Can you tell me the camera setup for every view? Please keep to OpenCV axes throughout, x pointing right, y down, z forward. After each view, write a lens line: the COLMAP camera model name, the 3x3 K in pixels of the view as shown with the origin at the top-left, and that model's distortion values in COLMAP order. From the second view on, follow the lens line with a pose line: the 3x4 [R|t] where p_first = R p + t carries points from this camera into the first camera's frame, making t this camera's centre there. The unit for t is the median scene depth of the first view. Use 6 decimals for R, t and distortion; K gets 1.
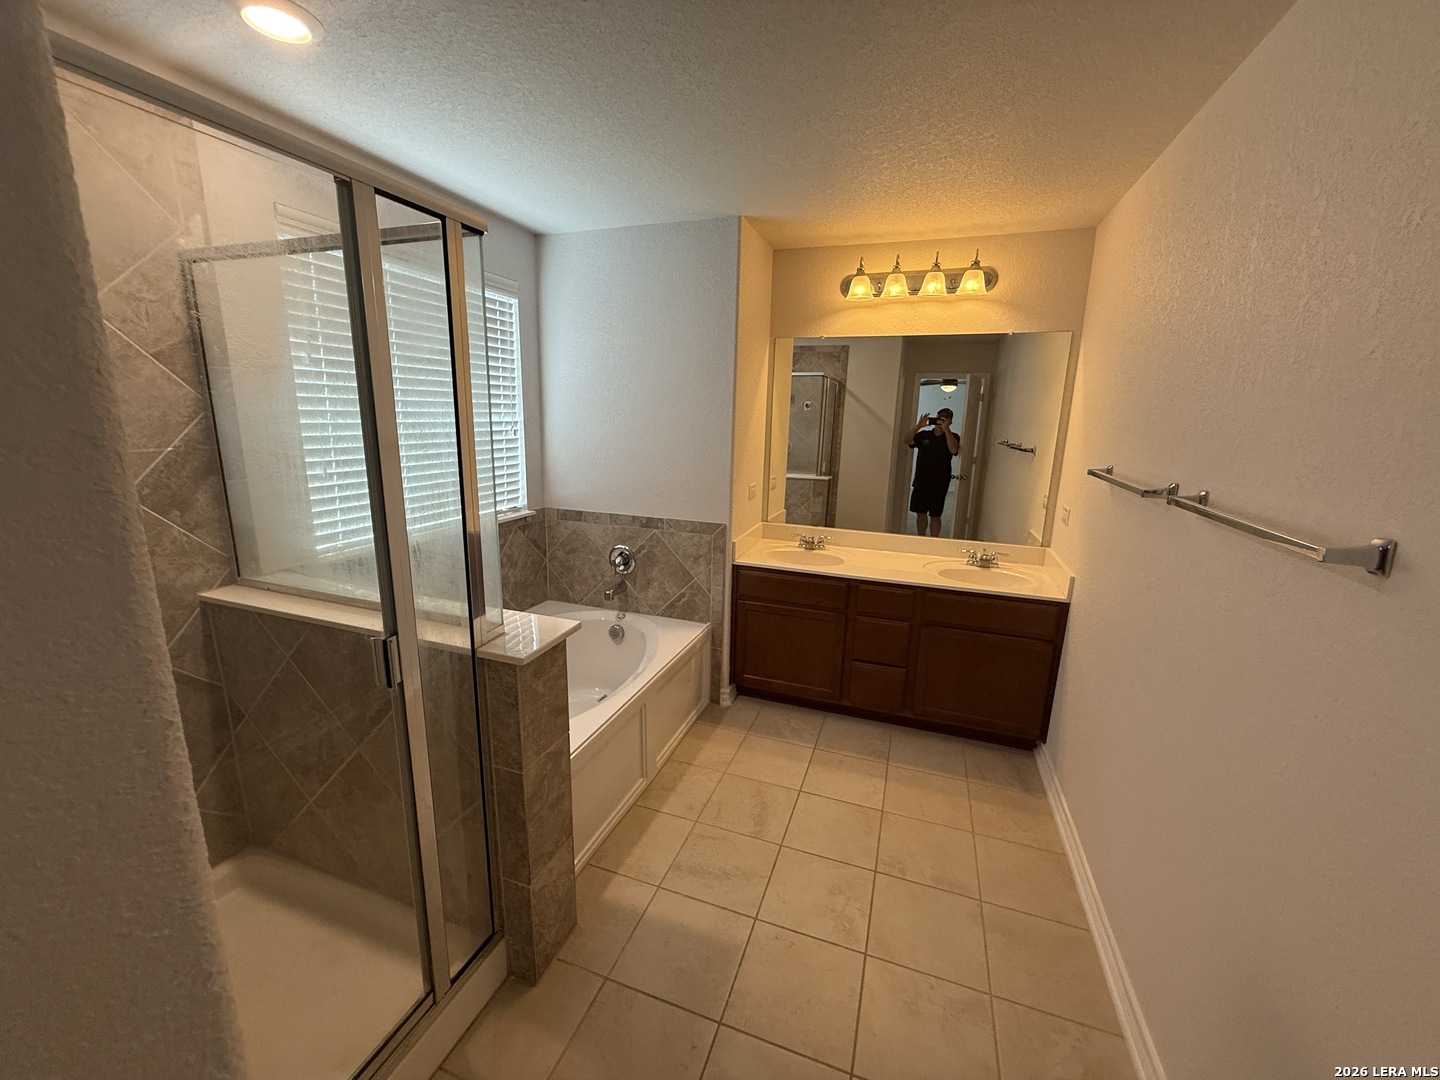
lens RADIAL K [[581.3, 0, 720.7], [0, 581.3, 534.8], [0, 0, 1]] dist [0.000613, 0.000691]
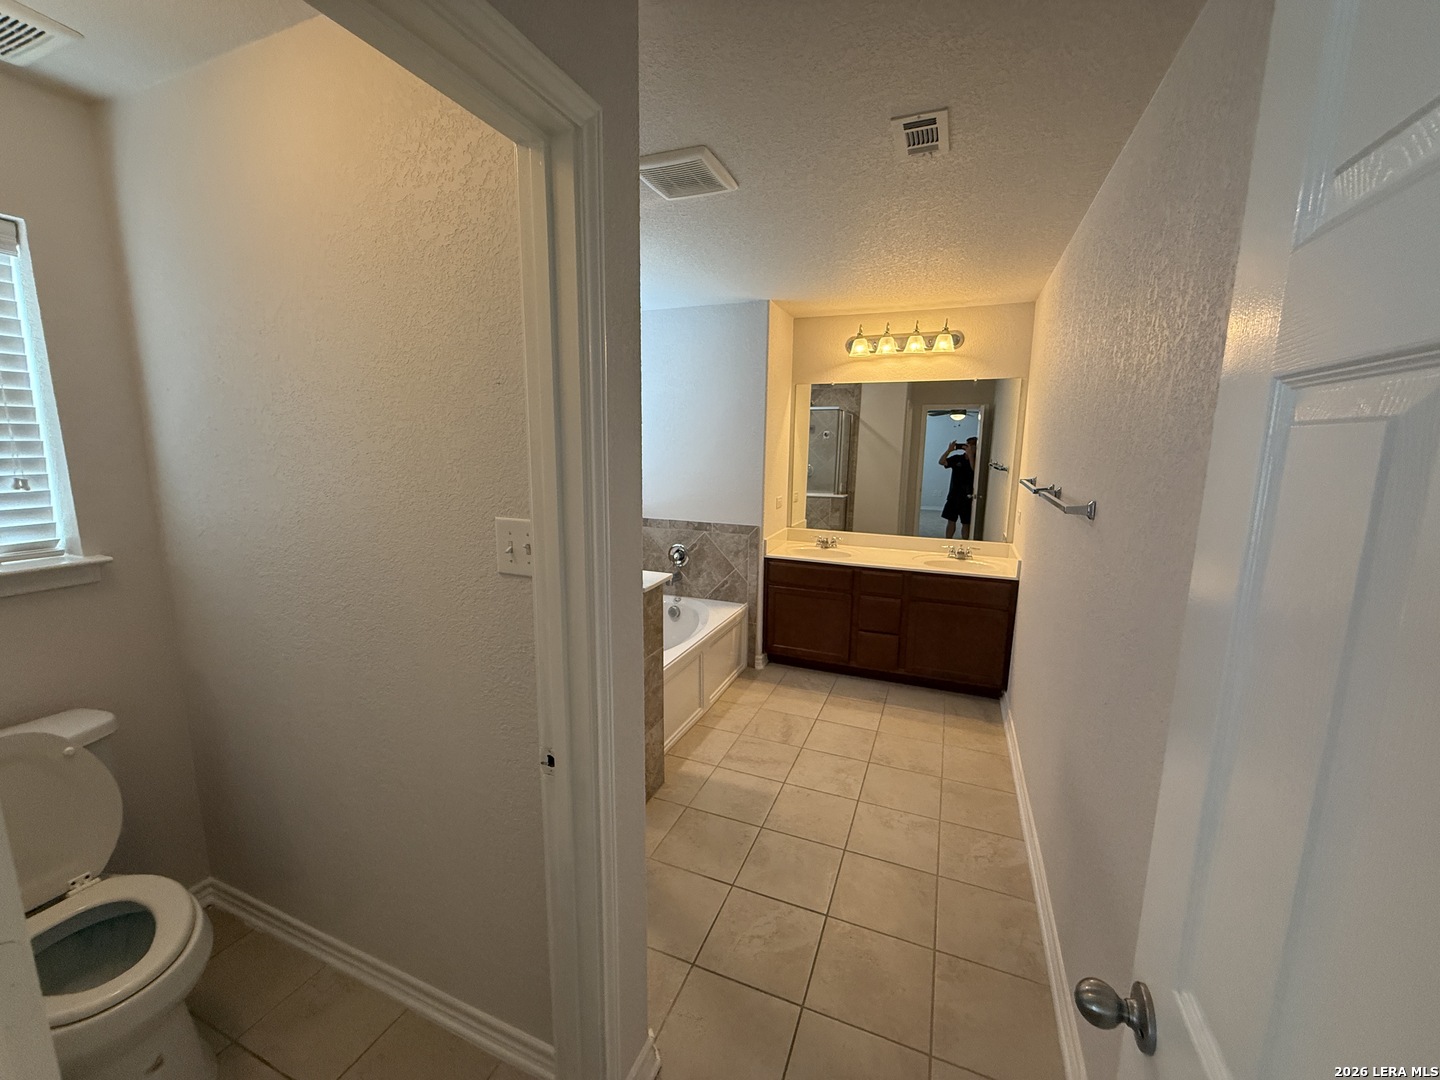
lens RADIAL K [[581.3, 0, 723.0], [0, 581.3, 530.3], [0, 0, 1]] dist [0.000613, 0.000691]
pose [[0.999129, -0.005301, -0.041384, -0.019021], [0.003006, 0.998463, -0.055341, 0.065410], [0.041614, 0.055168, 0.997610, -0.321376]]
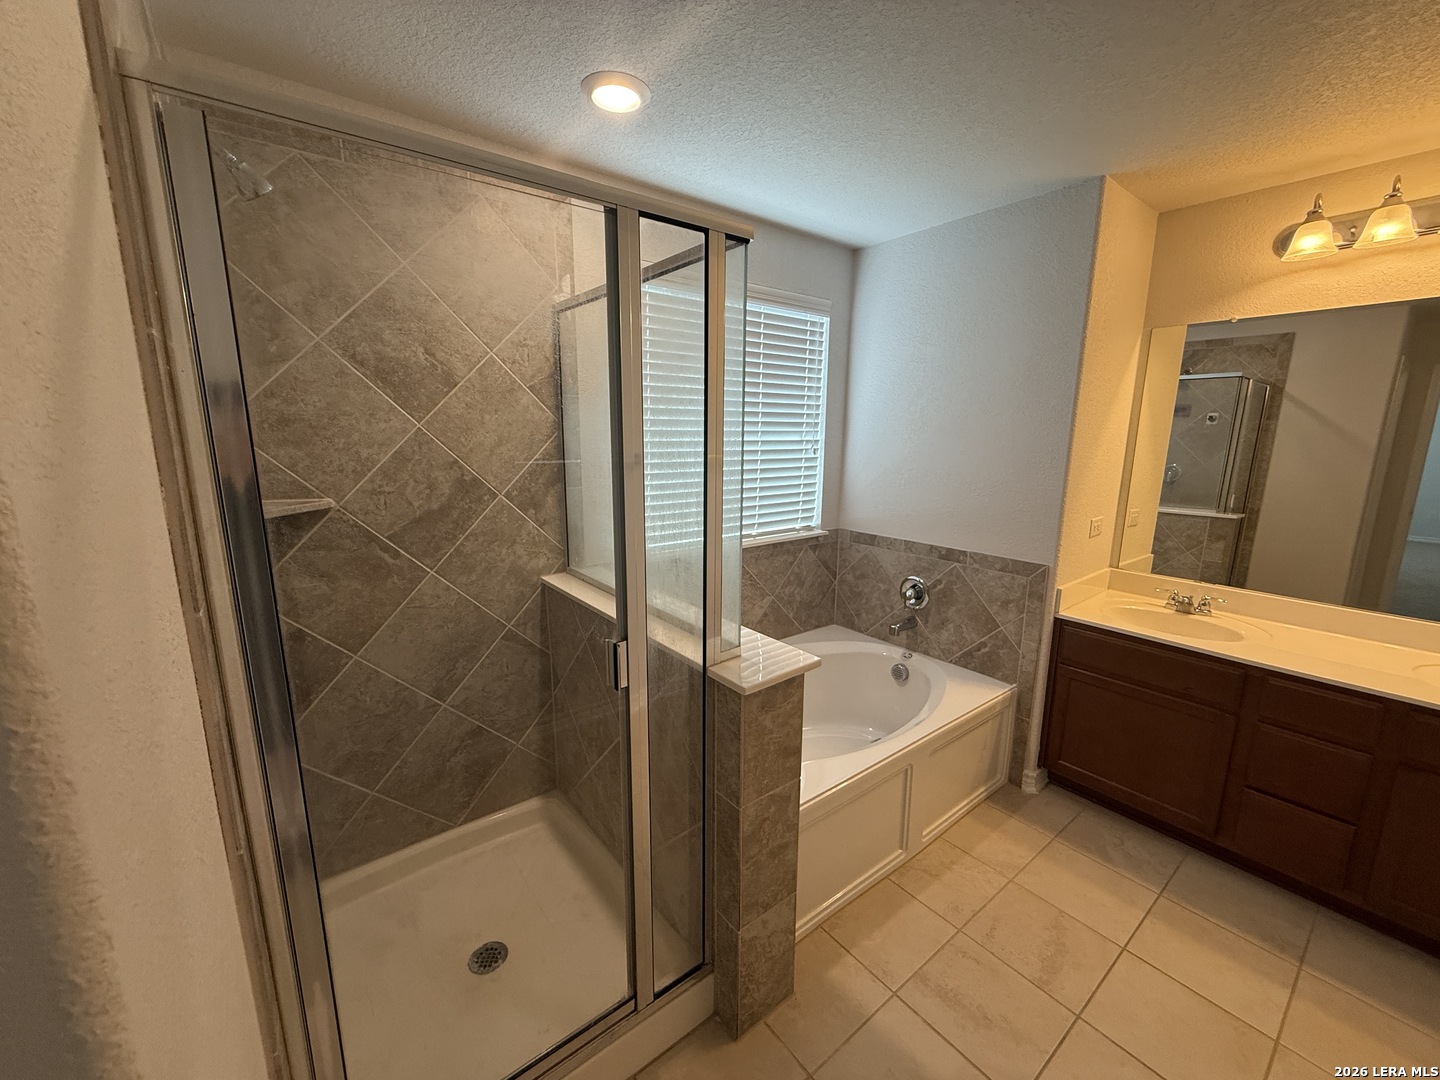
lens RADIAL K [[581.3, 0, 714.3], [0, 581.3, 535.5], [0, 0, 1]] dist [0.000613, 0.000691]
pose [[0.843006, 0.080064, -0.531912, 0.044176], [-0.099123, 0.995048, -0.007320, -0.008682], [0.528692, 0.058896, 0.846768, 0.082293]]
